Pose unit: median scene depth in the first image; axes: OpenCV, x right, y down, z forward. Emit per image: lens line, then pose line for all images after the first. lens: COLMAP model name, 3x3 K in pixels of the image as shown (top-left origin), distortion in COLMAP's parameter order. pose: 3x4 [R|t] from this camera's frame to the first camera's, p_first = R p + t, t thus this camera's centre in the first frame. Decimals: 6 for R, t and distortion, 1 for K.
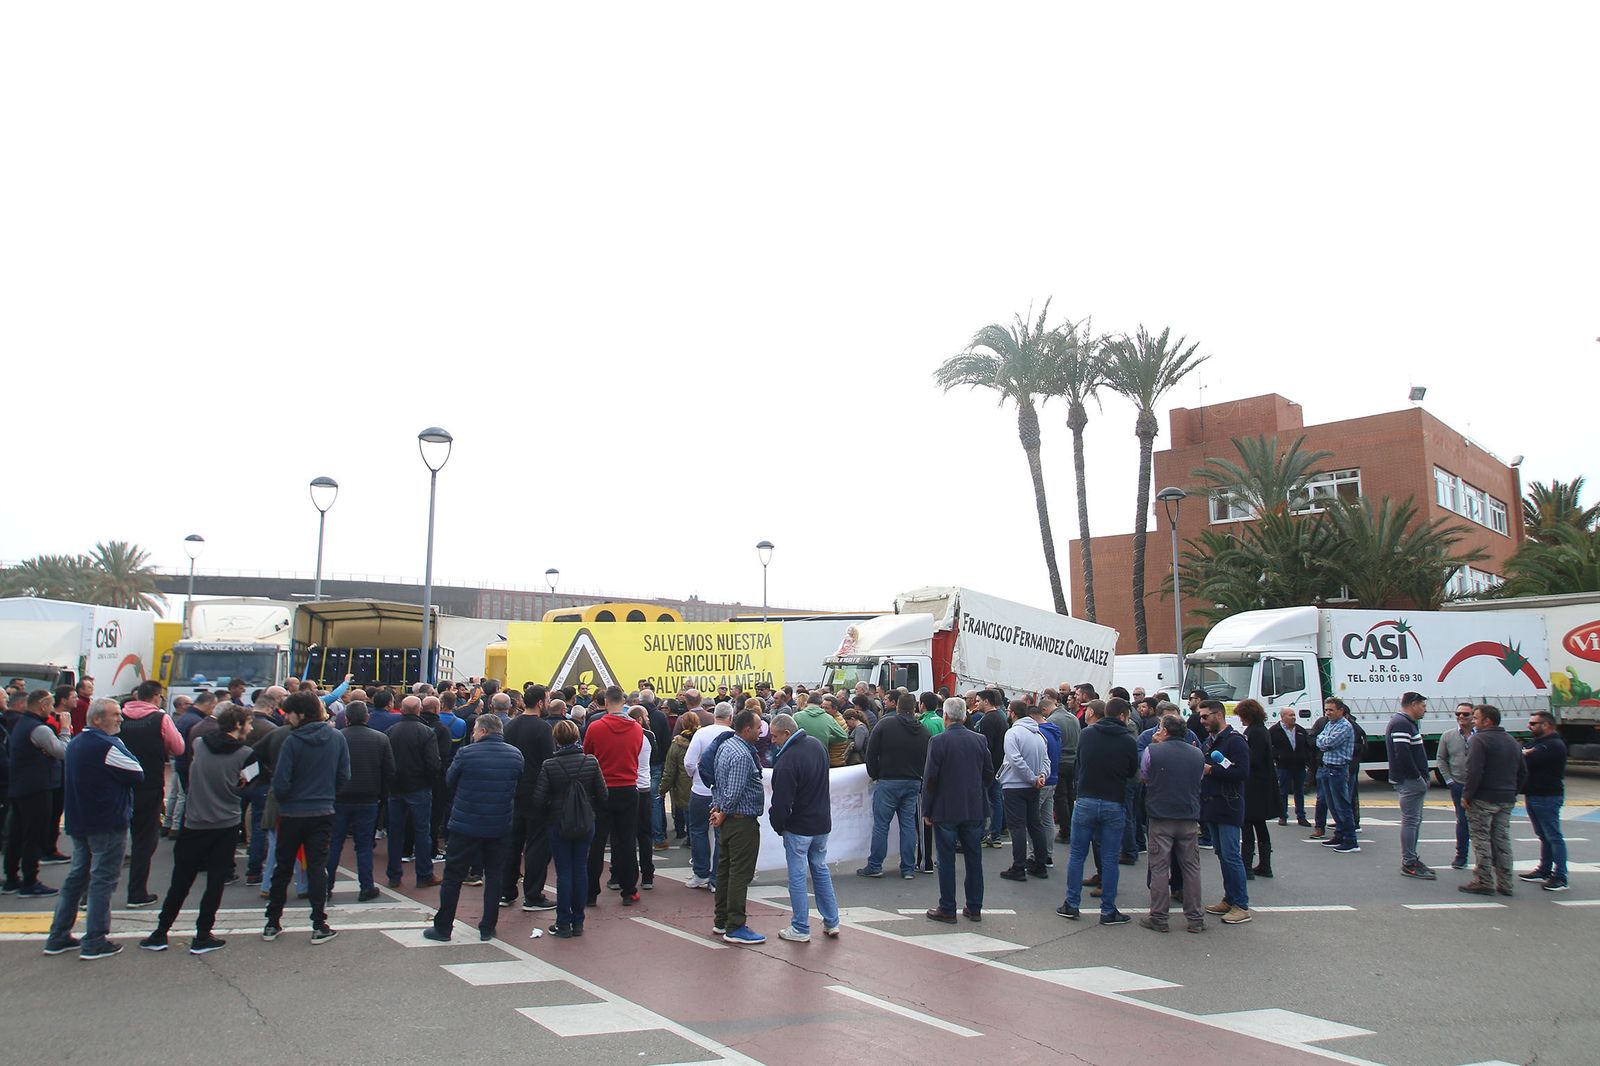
lens RADIAL K [[934.0, 0, 780.3], [0, 934.0, 558.0], [0, 0, 1]] dist [-0.032132, 0.000332]
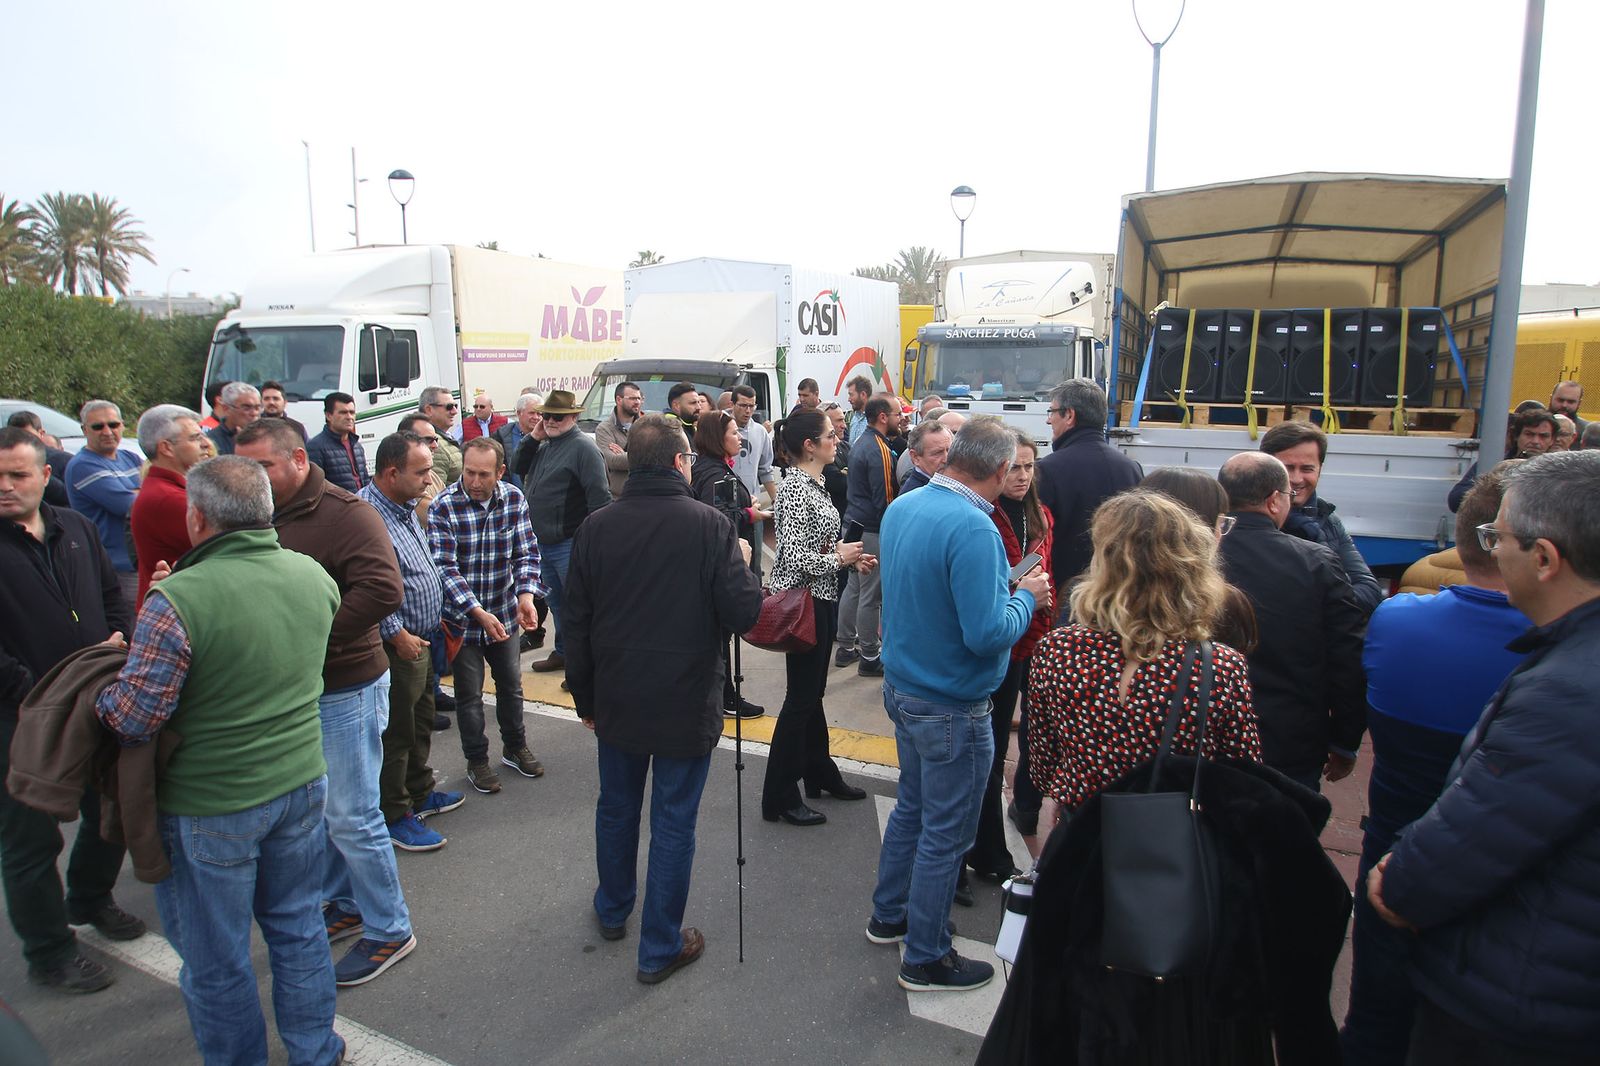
lens RADIAL K [[1103.9, 0, 795.0], [0, 1103.9, 559.9], [0, 0, 1]] dist [-0.039659, 0.001171]
pose [[0.740881, 0.114413, -0.661820, -0.241156], [0.074777, 0.965206, 0.250571, 0.057390], [0.667461, -0.235132, 0.706547, 0.434134]]
